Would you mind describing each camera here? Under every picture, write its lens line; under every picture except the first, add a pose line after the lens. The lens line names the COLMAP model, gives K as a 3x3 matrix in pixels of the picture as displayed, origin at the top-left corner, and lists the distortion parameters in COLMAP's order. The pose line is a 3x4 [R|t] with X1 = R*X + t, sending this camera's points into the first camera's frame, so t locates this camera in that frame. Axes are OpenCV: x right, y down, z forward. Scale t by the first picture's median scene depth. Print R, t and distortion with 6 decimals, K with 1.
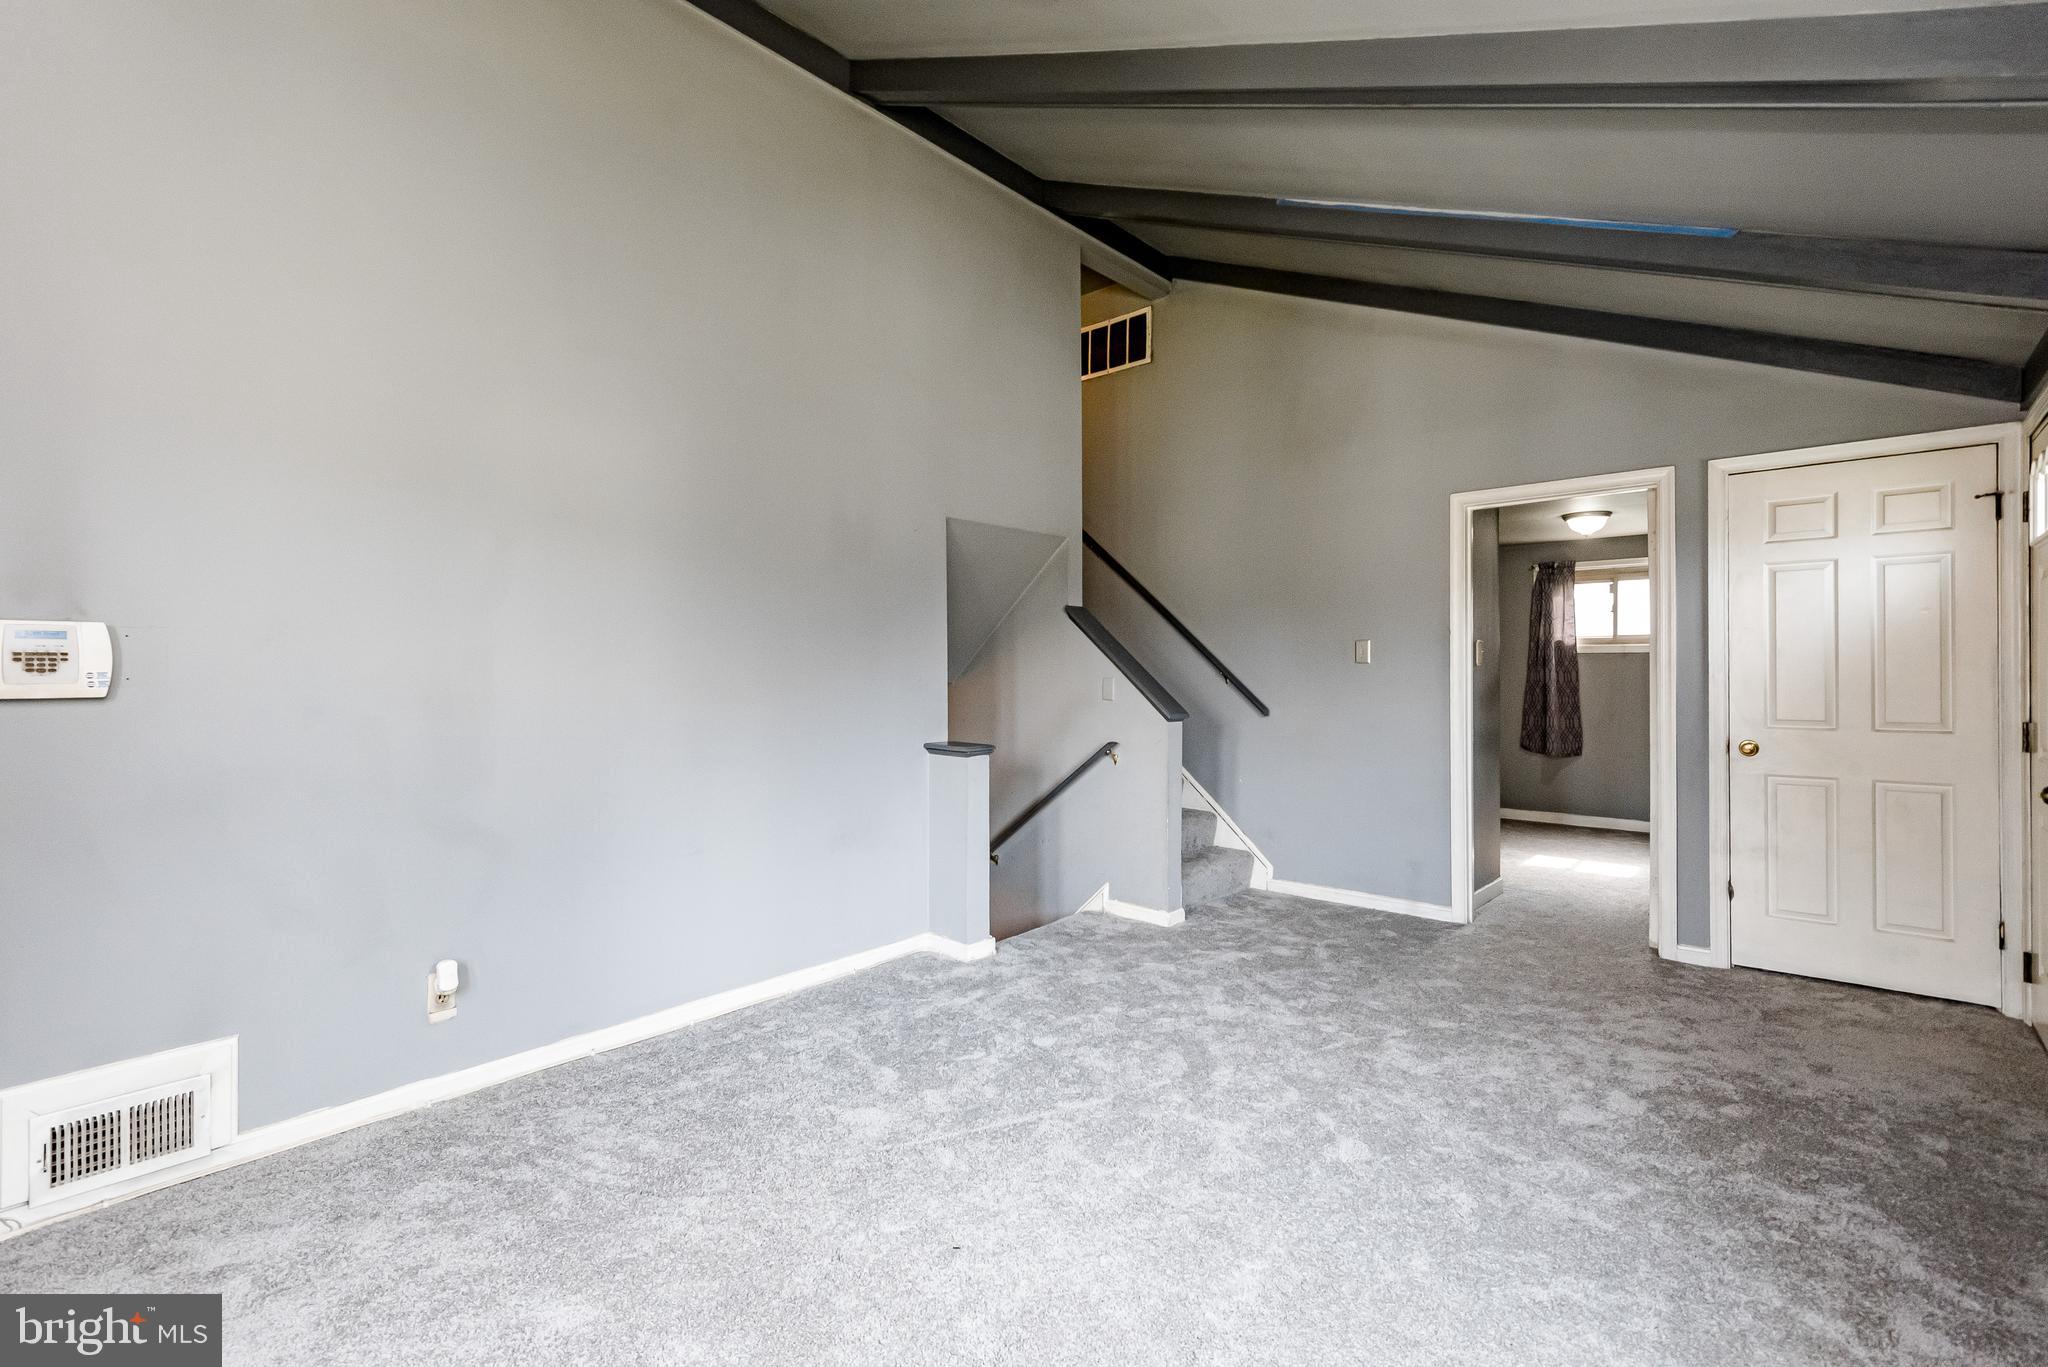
lens RADIAL K [[918.6, 0, 1018.9], [0, 918.6, 675.8], [0, 0, 1]] dist [0.035603, -0.018168]
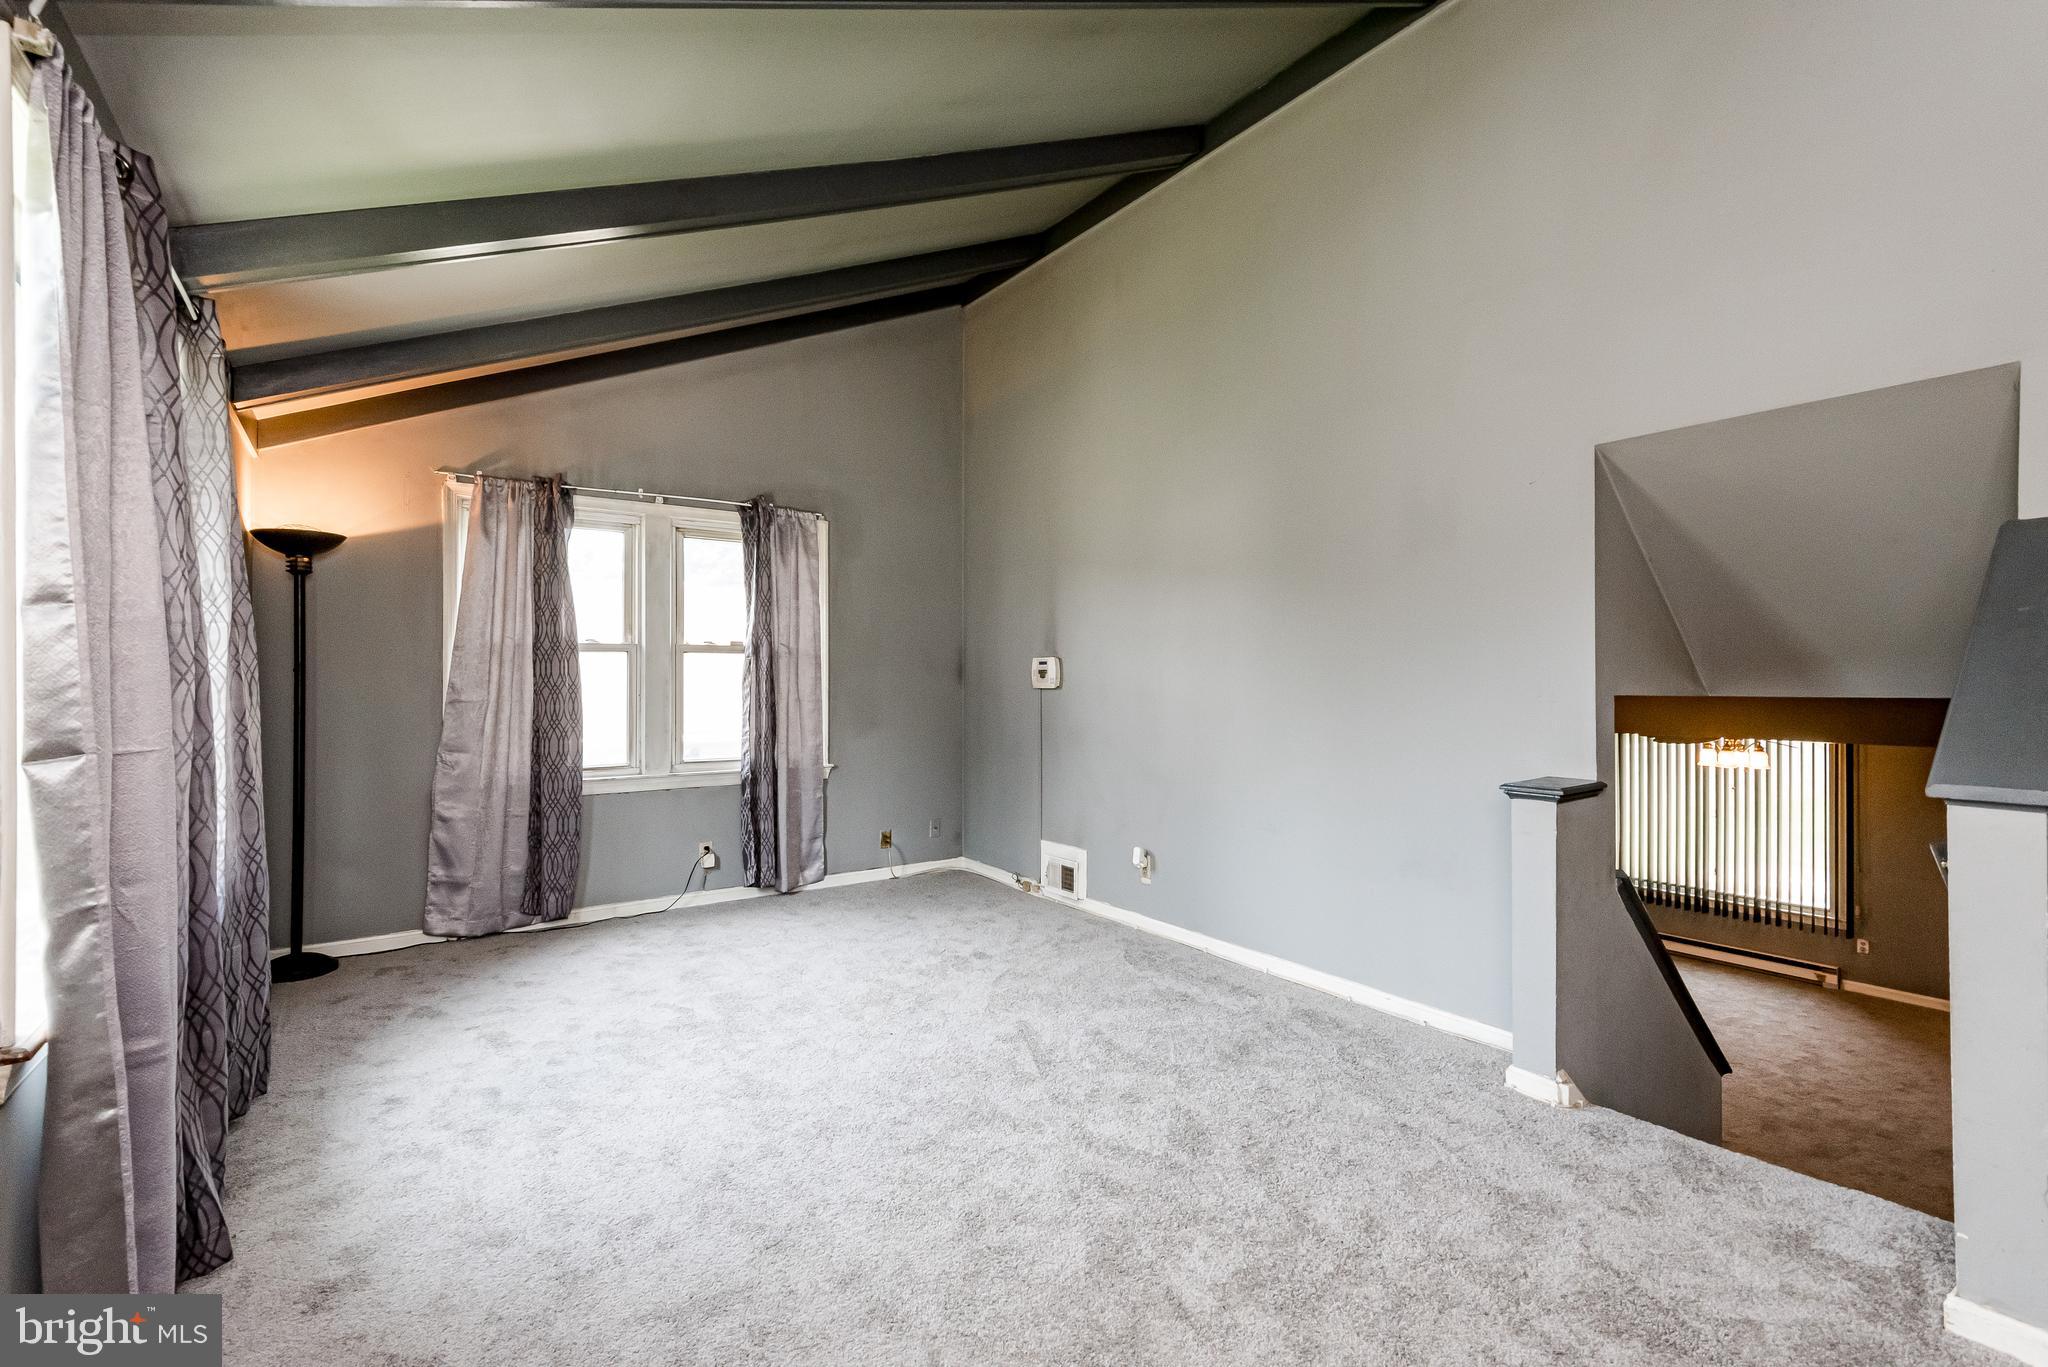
lens RADIAL K [[918.6, 0, 1018.9], [0, 918.6, 675.8], [0, 0, 1]] dist [0.035603, -0.018168]
pose [[-0.236385, 0.004541, -0.971649, 1.215541], [0.002935, 0.999988, 0.003959, -0.018650], [0.971655, -0.001916, -0.236395, 1.341337]]
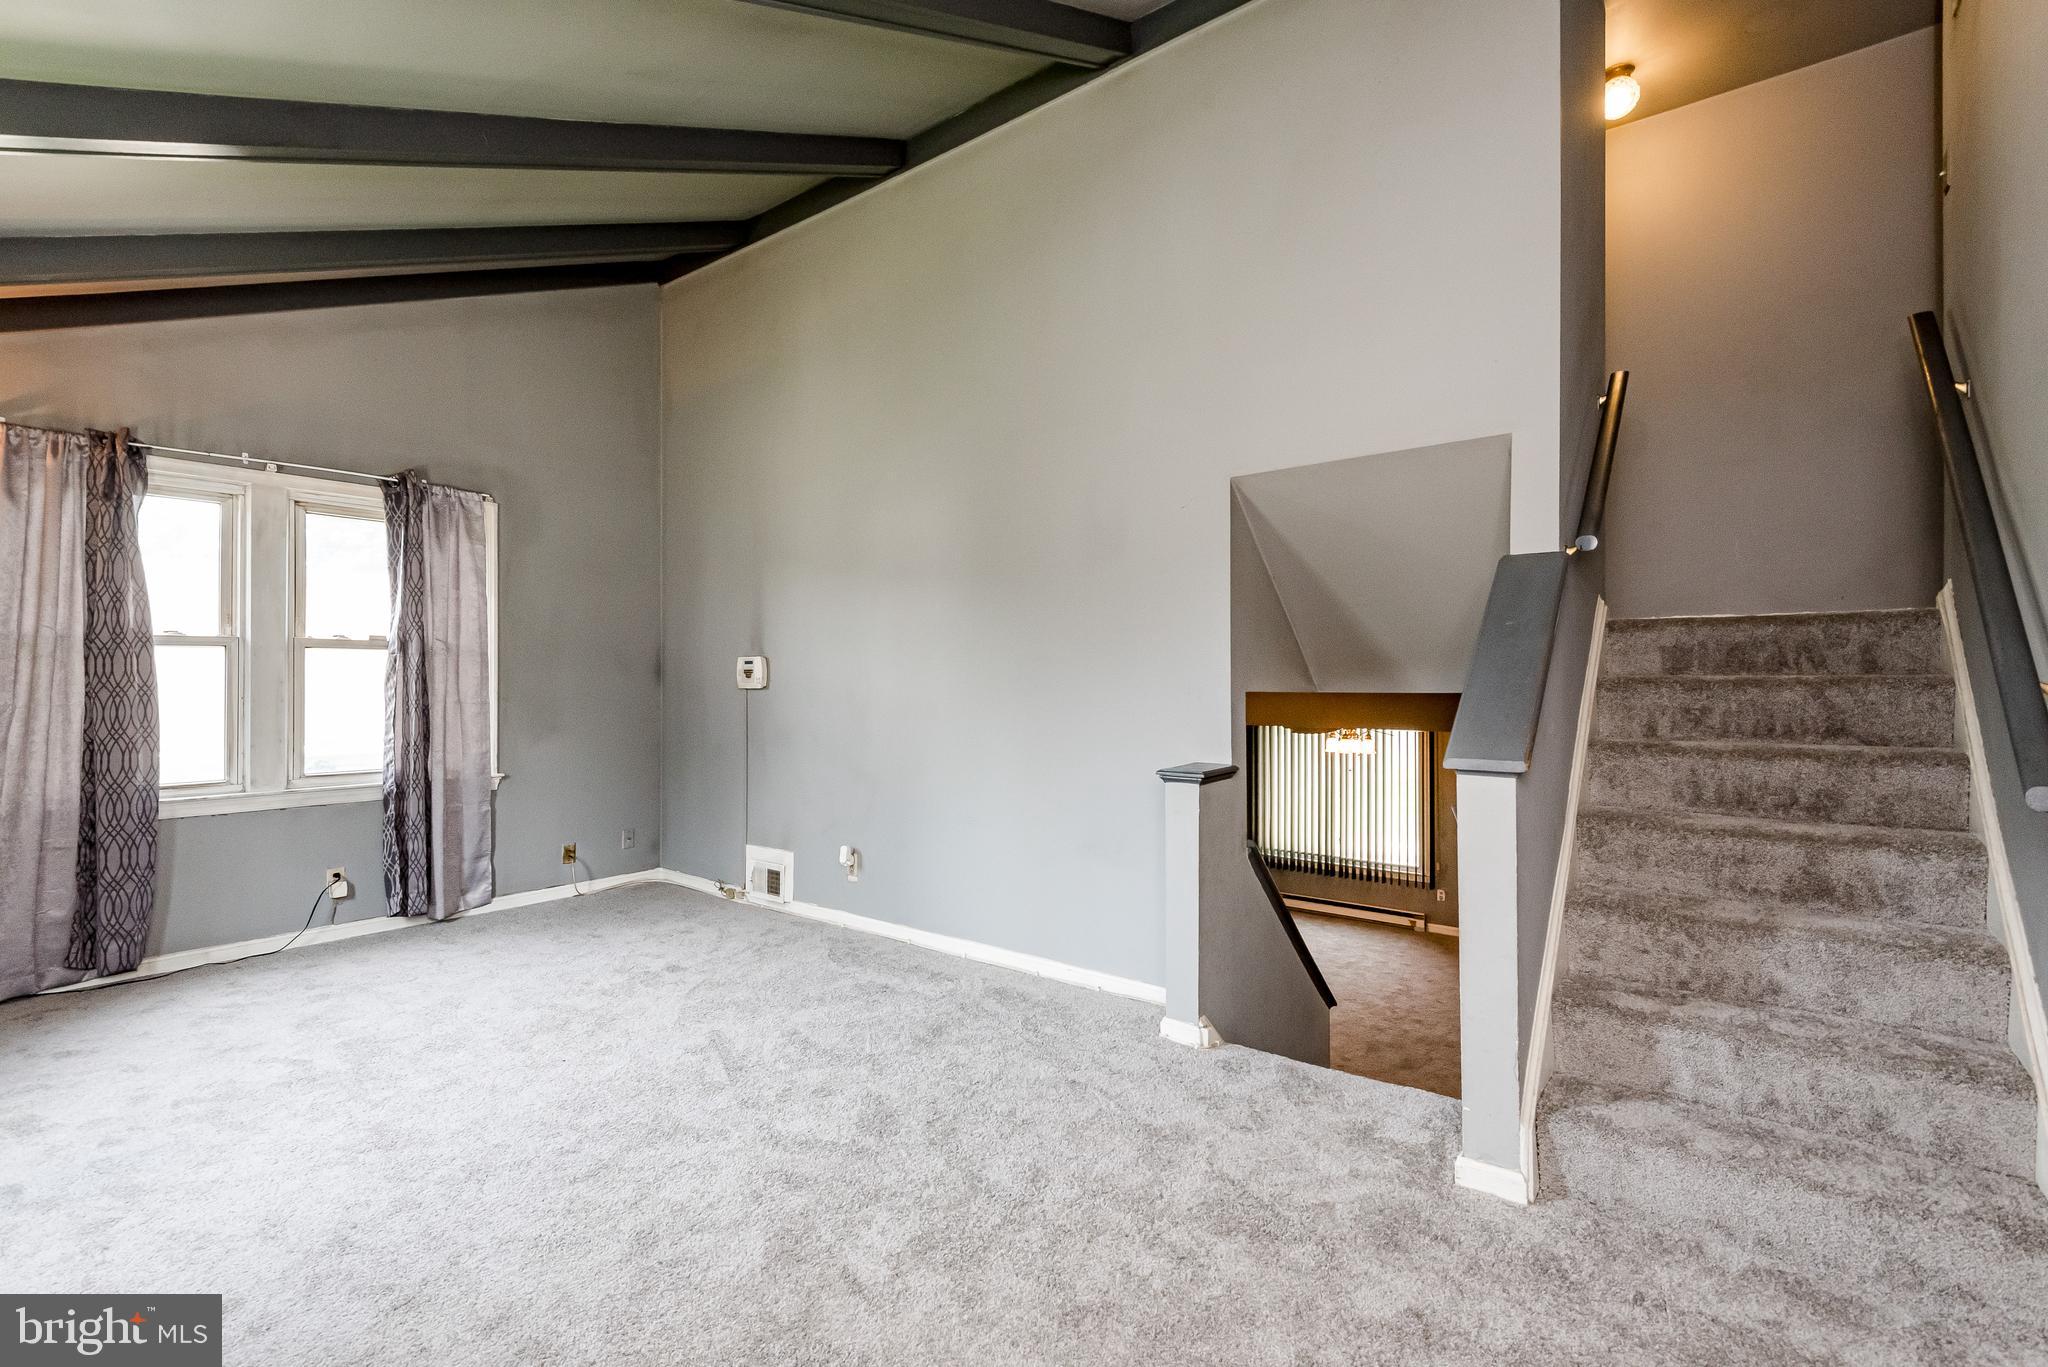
lens RADIAL K [[918.6, 0, 1018.9], [0, 918.6, 675.8], [0, 0, 1]] dist [0.035603, -0.018168]
pose [[0.055823, 0.002898, -0.998436, 1.240259], [0.001369, 0.999995, 0.002979, -0.014797], [0.998440, -0.001533, 0.055819, 1.385269]]
